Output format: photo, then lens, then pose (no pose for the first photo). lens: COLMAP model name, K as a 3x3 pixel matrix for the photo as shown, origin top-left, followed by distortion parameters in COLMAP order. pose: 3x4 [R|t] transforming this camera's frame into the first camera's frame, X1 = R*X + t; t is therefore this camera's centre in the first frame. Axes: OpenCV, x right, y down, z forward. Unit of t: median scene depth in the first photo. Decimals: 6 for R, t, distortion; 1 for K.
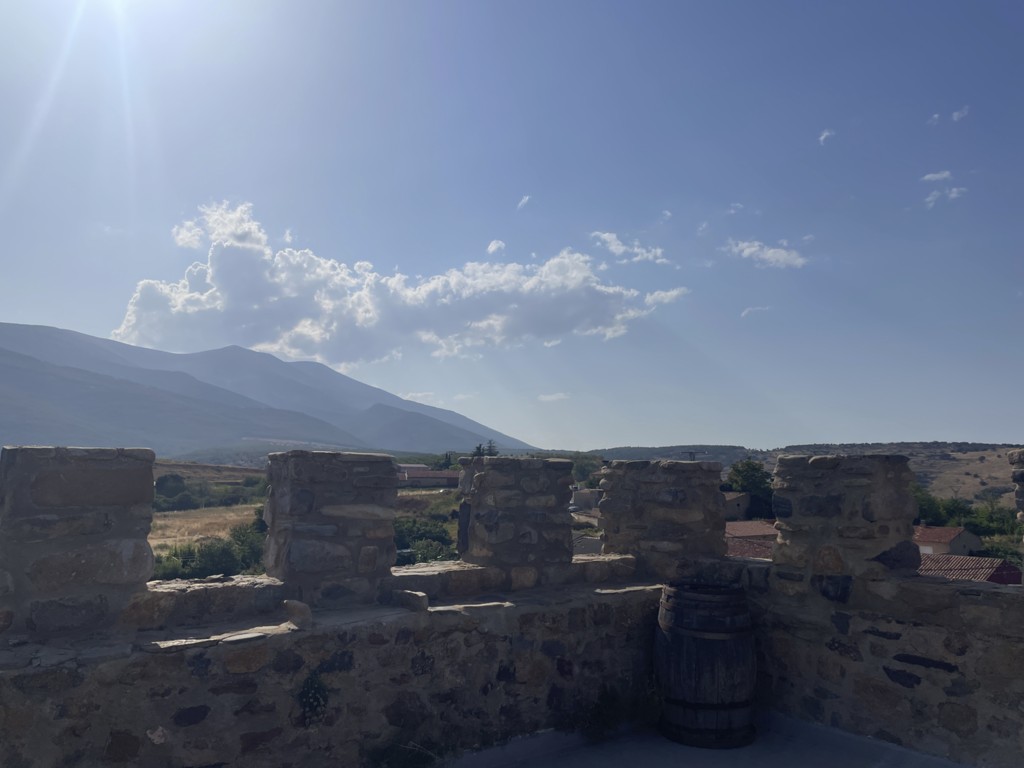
lens RADIAL K [[791.7, 0, 515.5], [0, 791.7, 383.9], [0, 0, 1]] dist [0.086027, -0.121110]
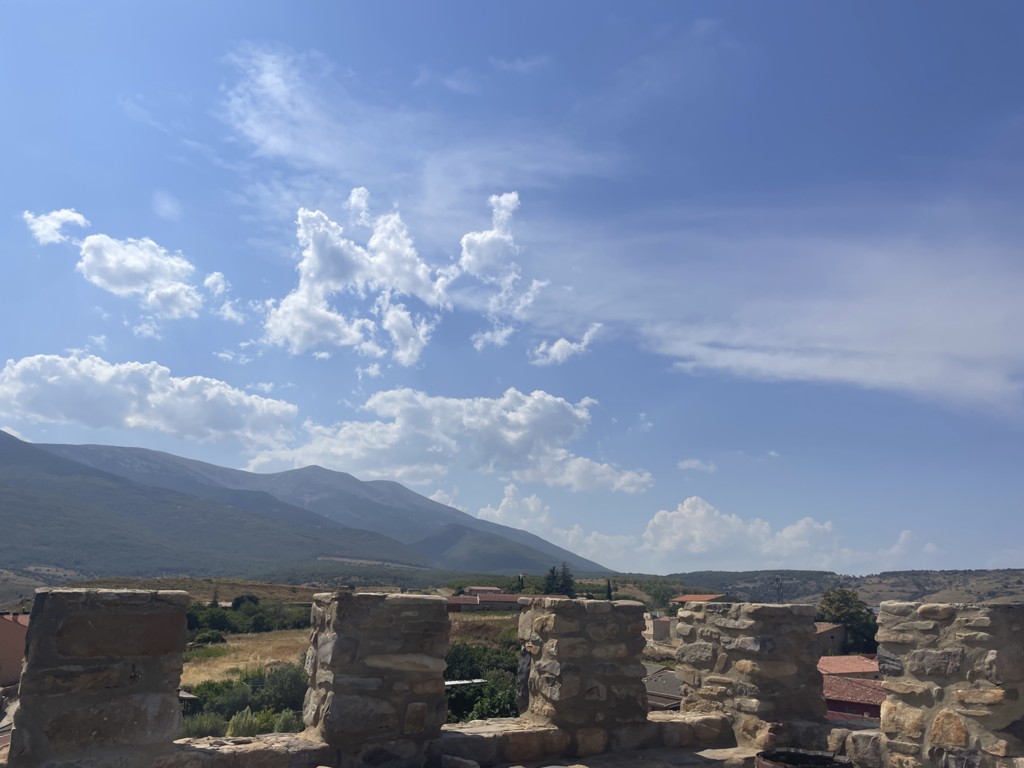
lens RADIAL K [[791.7, 0, 515.5], [0, 791.7, 383.9], [0, 0, 1]] dist [0.086027, -0.121110]
pose [[0.995765, -0.012210, -0.091122, 0.013528], [-0.001466, 0.988908, -0.148522, -0.017222], [0.091925, 0.148026, 0.984702, 0.063226]]
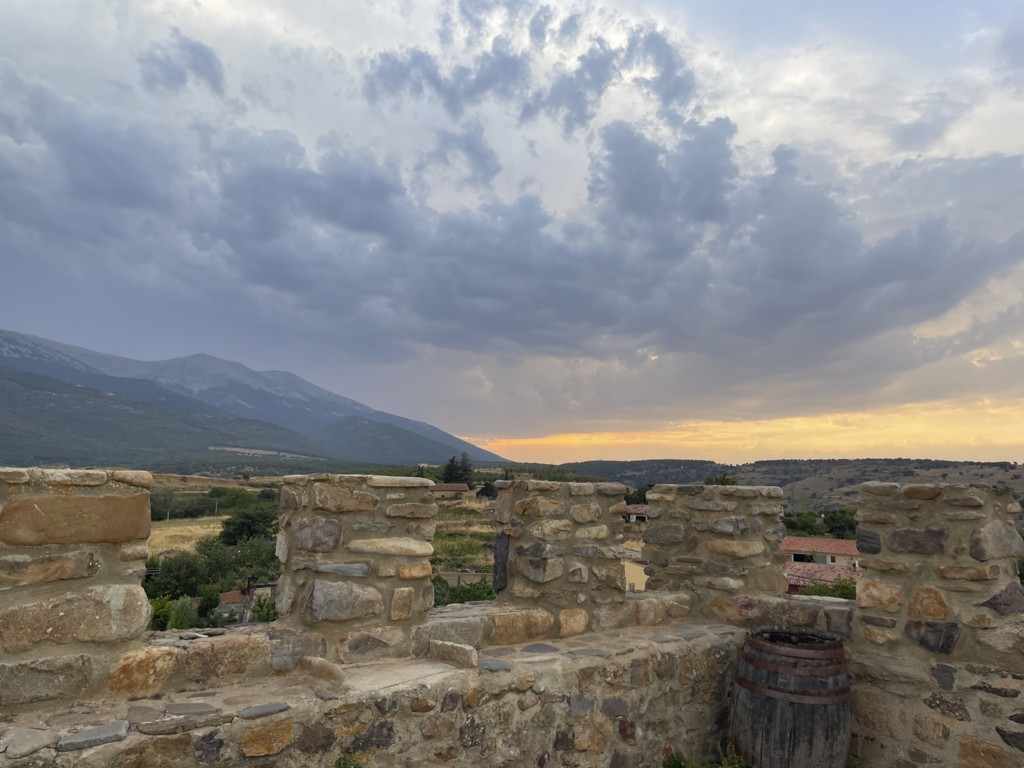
lens RADIAL K [[791.8, 0, 520.0], [0, 791.8, 383.3], [0, 0, 1]] dist [0.093574, -0.137013]
pose [[0.999112, 0.013713, 0.039839, -0.092360], [-0.013058, 0.999776, -0.016638, -0.000120], [-0.040058, 0.016103, 0.999068, 0.141380]]
